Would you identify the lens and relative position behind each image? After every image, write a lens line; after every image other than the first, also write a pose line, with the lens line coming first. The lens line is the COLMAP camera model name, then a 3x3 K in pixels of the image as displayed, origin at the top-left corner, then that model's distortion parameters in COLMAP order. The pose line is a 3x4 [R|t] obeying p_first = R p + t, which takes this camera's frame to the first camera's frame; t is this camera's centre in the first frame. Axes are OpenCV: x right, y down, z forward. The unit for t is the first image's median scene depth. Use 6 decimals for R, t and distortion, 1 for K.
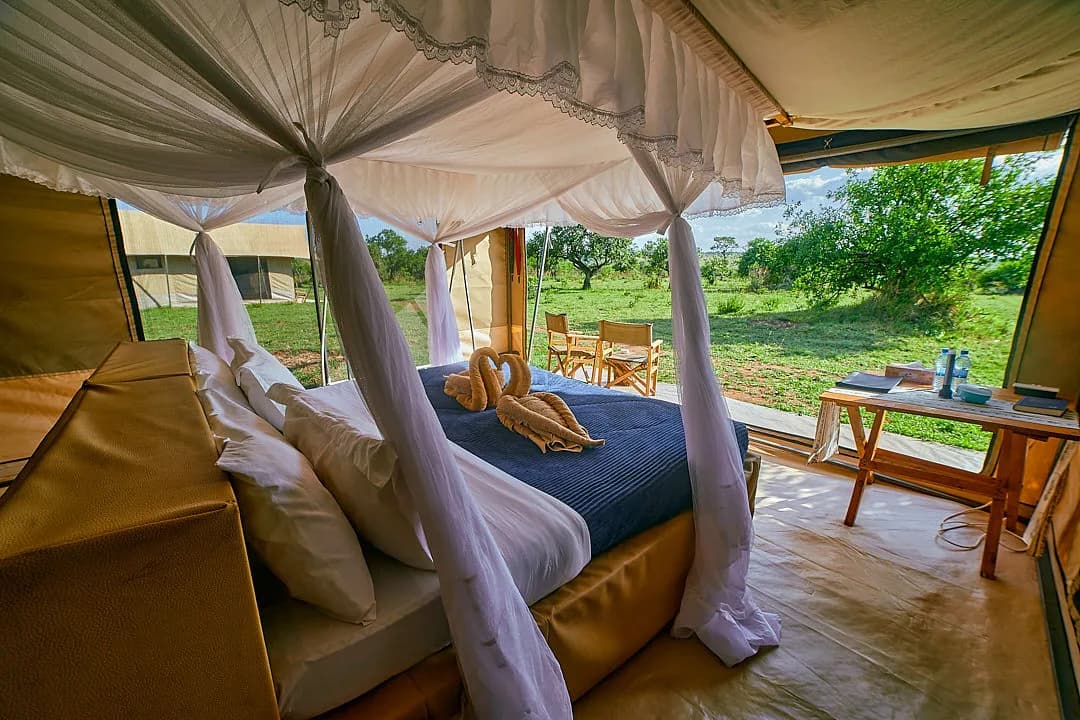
lens RADIAL K [[436.0, 0, 540.0], [0, 436.0, 360.0], [0, 0, 1]] dist [-0.058064, 0.000100]
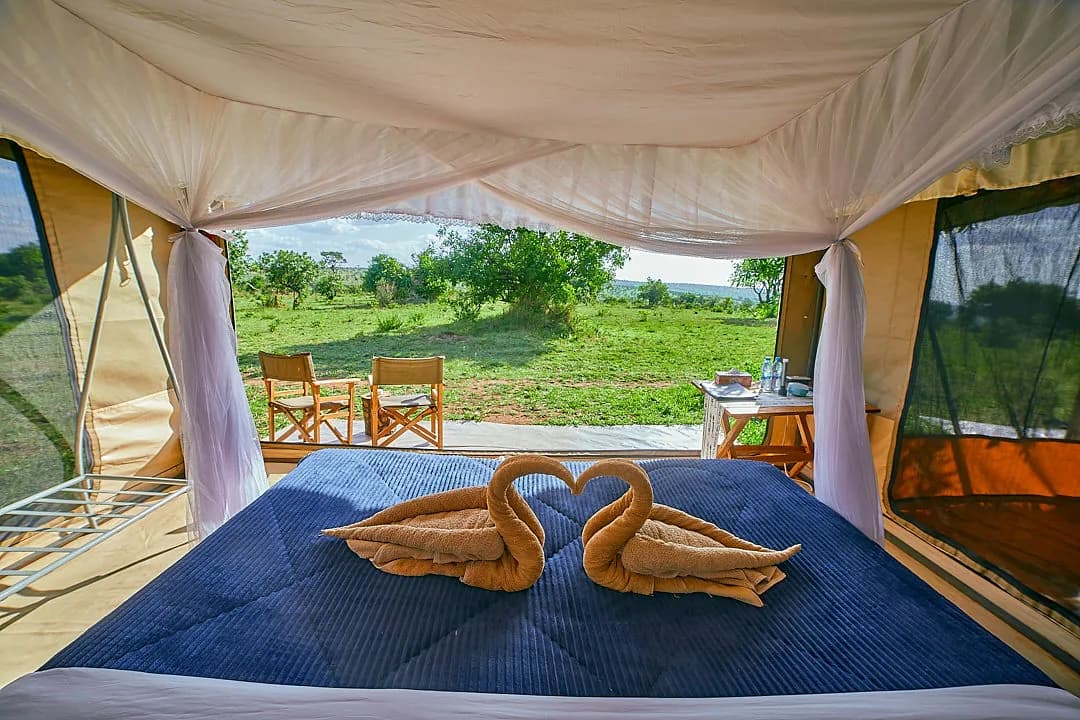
lens RADIAL K [[436.0, 0, 540.0], [0, 436.0, 360.0], [0, 0, 1]] dist [-0.058064, 0.000100]
pose [[0.656549, -0.110438, 0.746154, -0.097692], [0.135815, 0.990364, 0.027078, -0.030035], [-0.741955, 0.083561, 0.665222, 0.136109]]
